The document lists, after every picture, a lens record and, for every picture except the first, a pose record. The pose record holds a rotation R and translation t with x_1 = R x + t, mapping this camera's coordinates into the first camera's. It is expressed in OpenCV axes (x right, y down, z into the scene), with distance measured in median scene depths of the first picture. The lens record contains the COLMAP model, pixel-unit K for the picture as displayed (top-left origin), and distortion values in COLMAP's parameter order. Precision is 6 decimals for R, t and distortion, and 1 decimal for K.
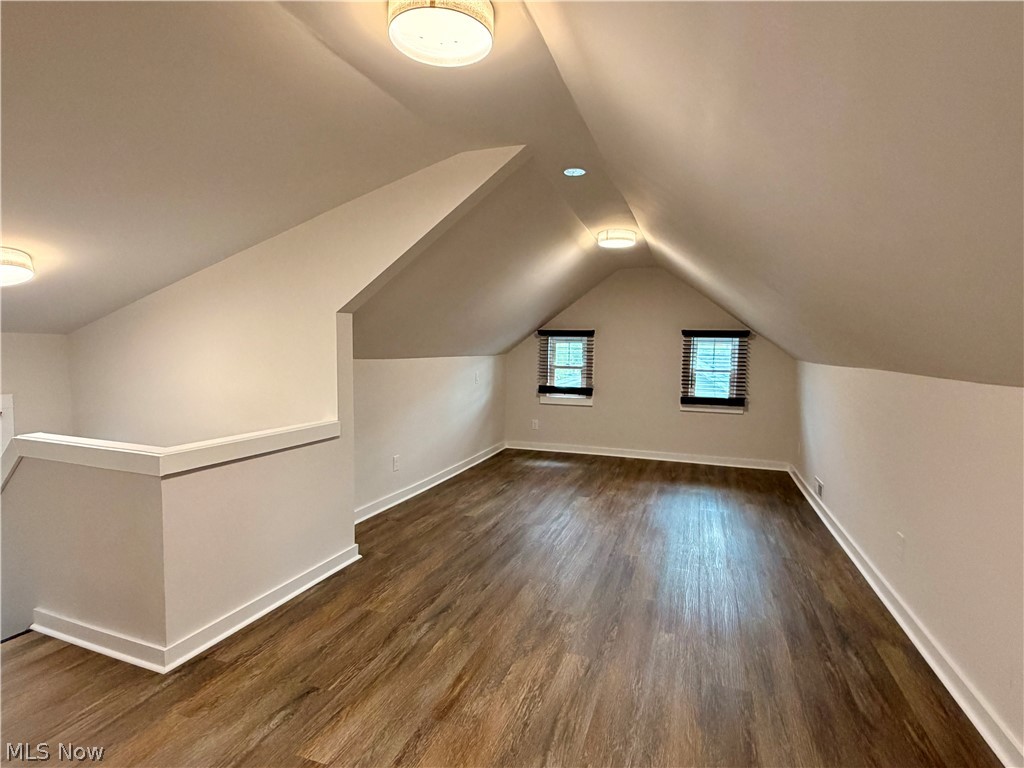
lens RADIAL K [[543.0, 0, 510.4], [0, 543.0, 386.2], [0, 0, 1]] dist [0.005565, 0.000642]
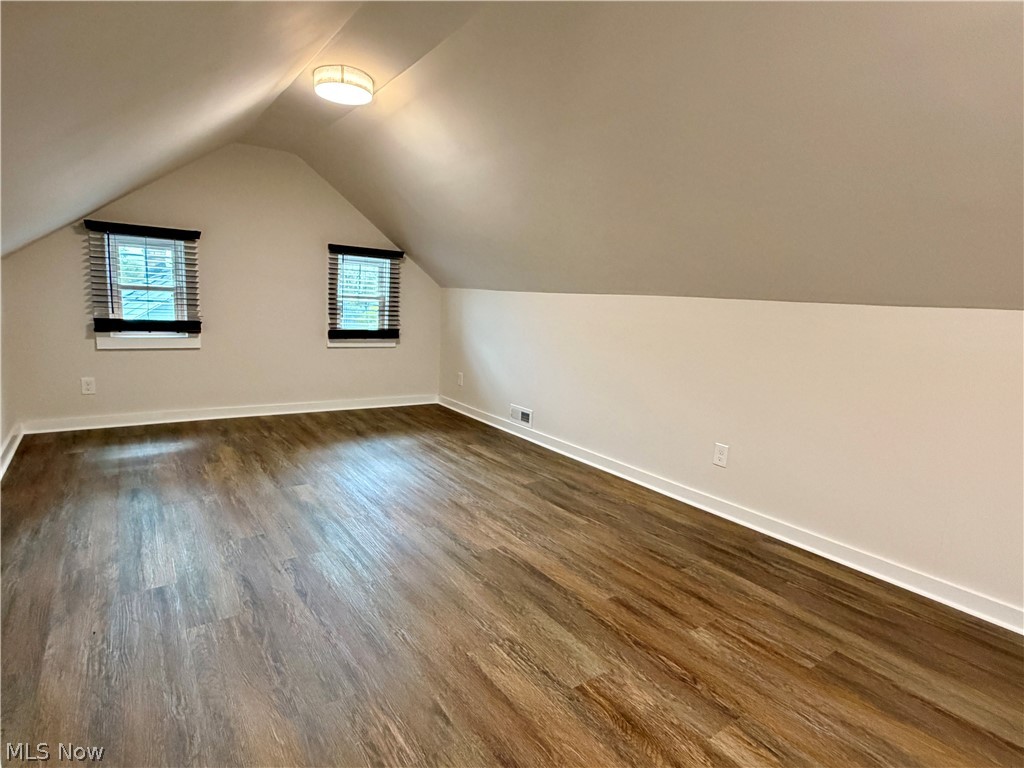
lens RADIAL K [[543.0, 0, 510.9], [0, 543.0, 379.7], [0, 0, 1]] dist [0.005565, 0.000642]
pose [[0.570499, -0.106827, 0.814321, -0.187821], [0.014765, 0.992678, 0.119881, 0.000436], [-0.821165, -0.056369, 0.567900, 0.326503]]
